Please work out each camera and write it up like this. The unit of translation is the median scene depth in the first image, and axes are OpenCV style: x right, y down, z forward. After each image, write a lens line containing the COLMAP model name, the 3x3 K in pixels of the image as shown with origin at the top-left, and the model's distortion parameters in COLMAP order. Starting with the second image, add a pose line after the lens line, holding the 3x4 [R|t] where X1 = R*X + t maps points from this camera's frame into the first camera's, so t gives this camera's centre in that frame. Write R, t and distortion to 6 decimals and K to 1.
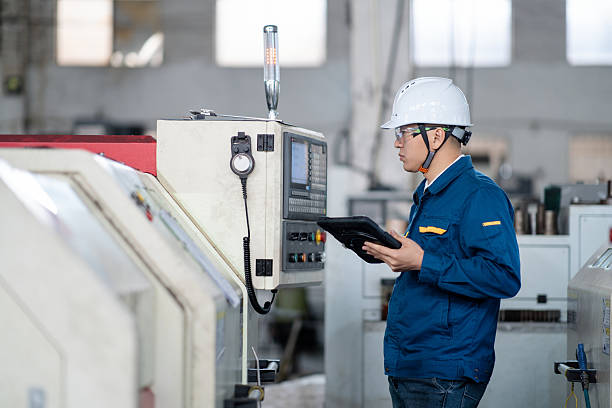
lens RADIAL K [[1845.7, 0, 306.0], [0, 1845.7, 204.0], [0, 0, 1]] dist [0.148746, 0.761312]
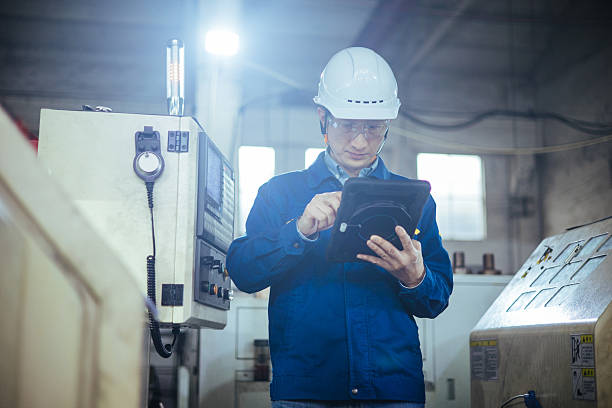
lens RADIAL K [[928.1, 0, 306.0], [0, 928.1, 204.0], [0, 0, 1]] dist [0.035692, 0.041477]
pose [[0.980329, 0.034023, 0.194417, -0.045019], [-0.003849, 0.988139, -0.153514, 0.056481], [-0.197334, 0.149745, 0.968832, 0.592272]]
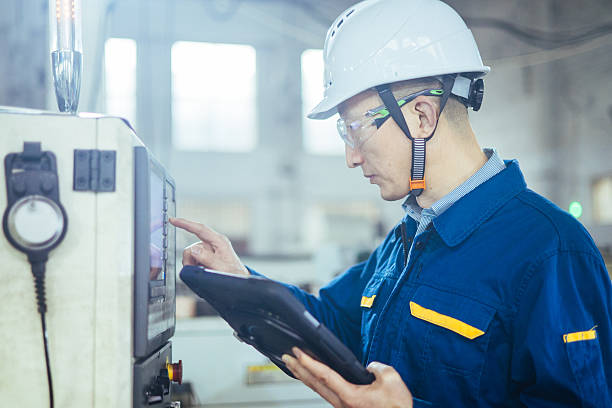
lens RADIAL K [[956.8, 0, 306.0], [0, 956.8, 204.0], [0, 0, 1]] dist [0.043268, -0.091083]
pose [[0.935831, 0.007362, 0.352371, -0.051858], [0.004198, 0.999478, -0.032030, -0.019010], [-0.352423, 0.031454, 0.935312, 0.785078]]
